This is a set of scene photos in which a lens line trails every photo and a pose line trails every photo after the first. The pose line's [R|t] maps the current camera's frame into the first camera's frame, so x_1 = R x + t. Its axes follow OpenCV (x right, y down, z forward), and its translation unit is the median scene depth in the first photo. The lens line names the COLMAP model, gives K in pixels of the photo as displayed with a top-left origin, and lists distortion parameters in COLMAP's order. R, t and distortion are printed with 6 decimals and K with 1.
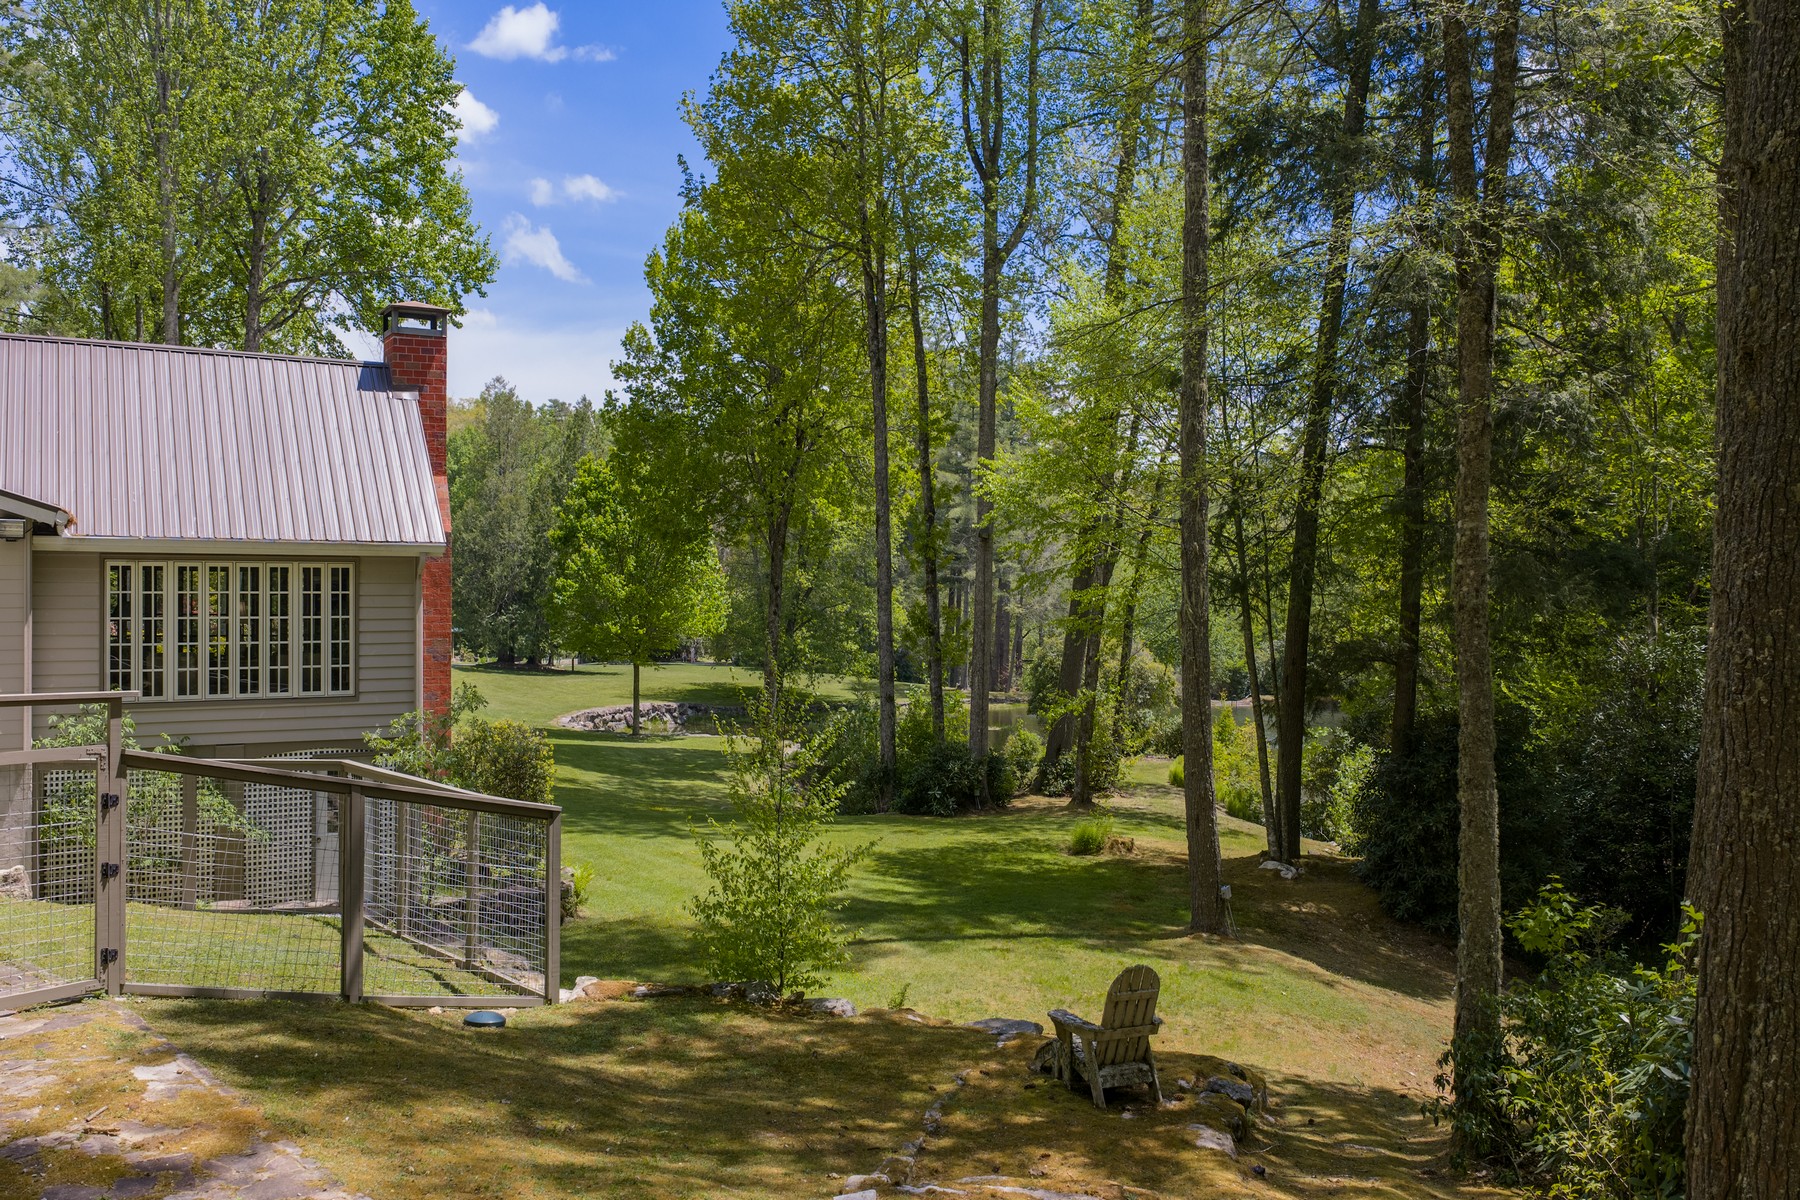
lens RADIAL K [[1470.9, 0, 900.7], [0, 1470.9, 568.1], [0, 0, 1]] dist [0.003424, -0.008889]
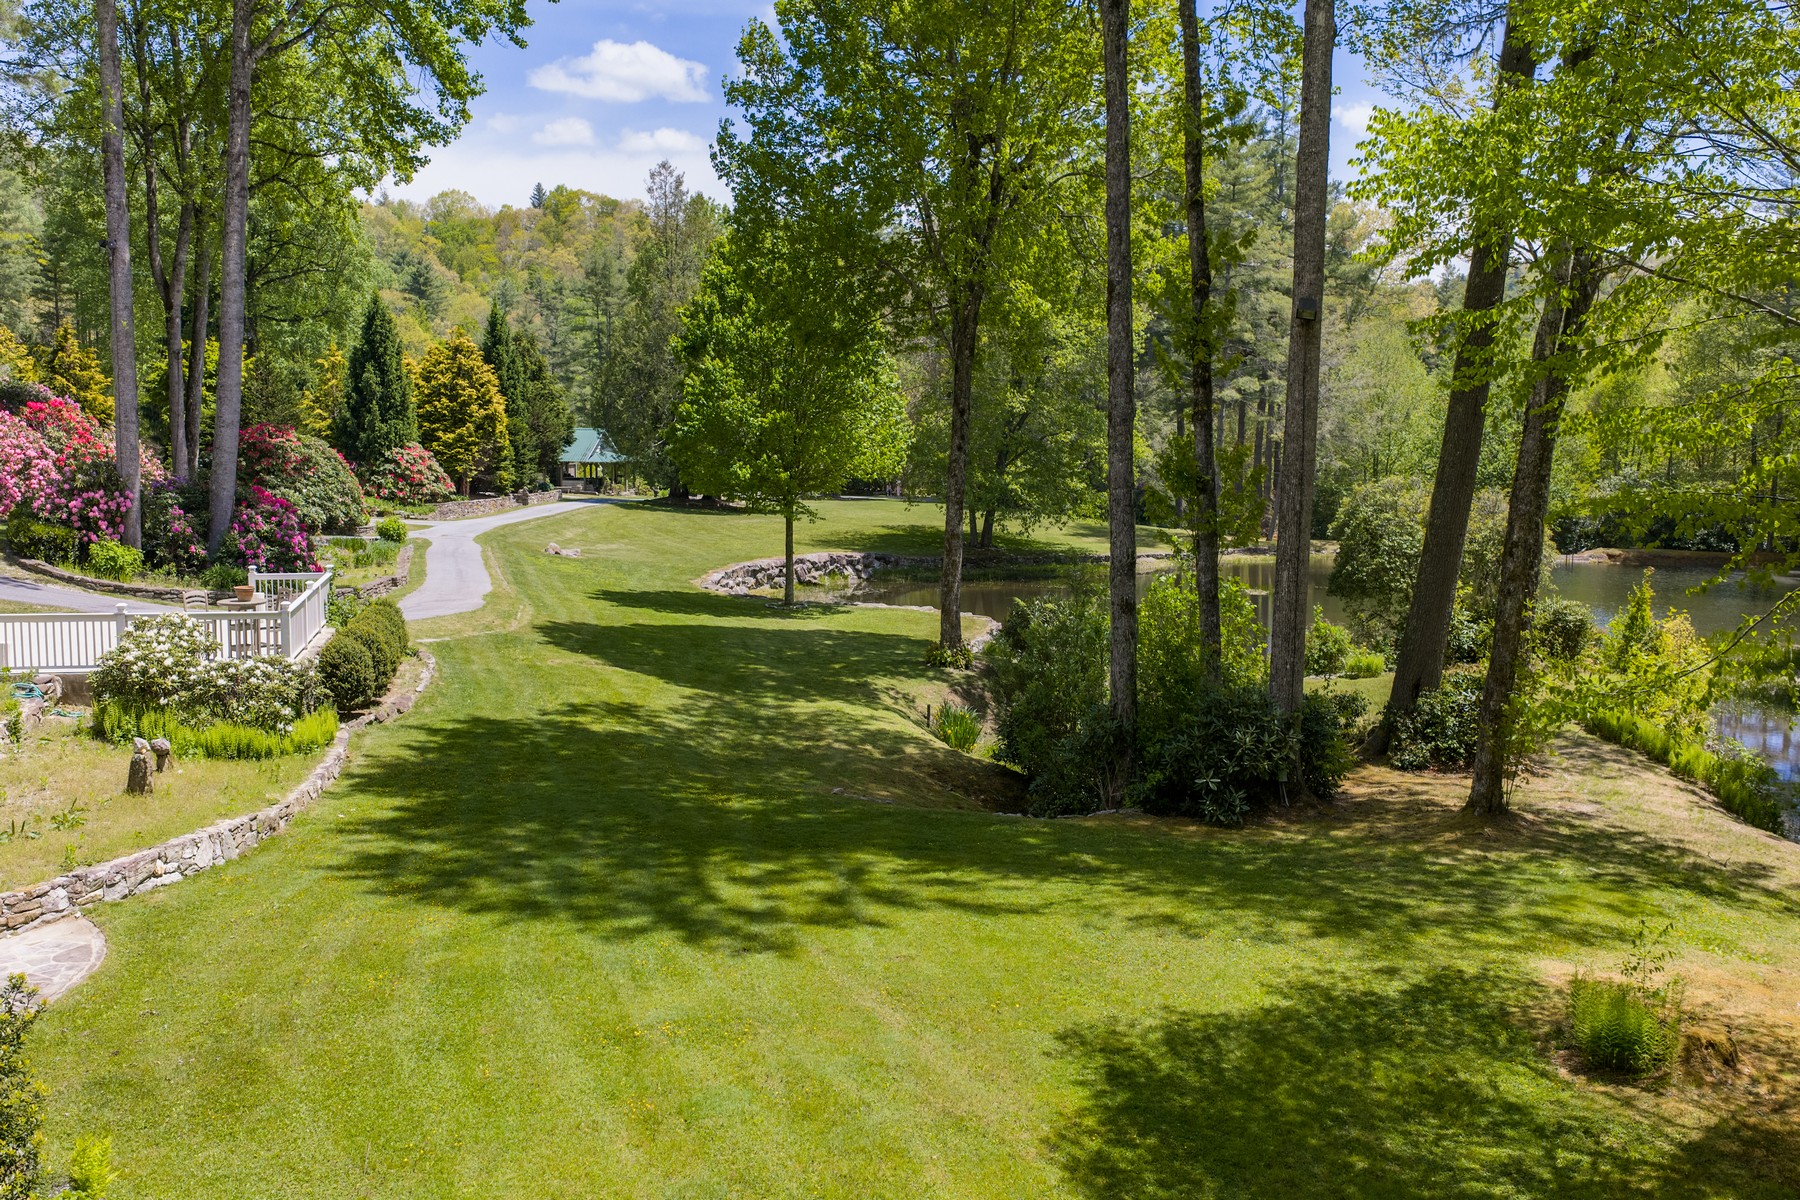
lens RADIAL K [[1498.6, 0, 904.7], [0, 1498.6, 547.5], [0, 0, 1]] dist [0.009694, -0.007288]
pose [[0.988515, 0.013232, -0.150543, -0.003454], [0.002344, 0.994697, 0.102821, 0.004069], [0.151105, -0.101993, 0.983242, 0.263726]]
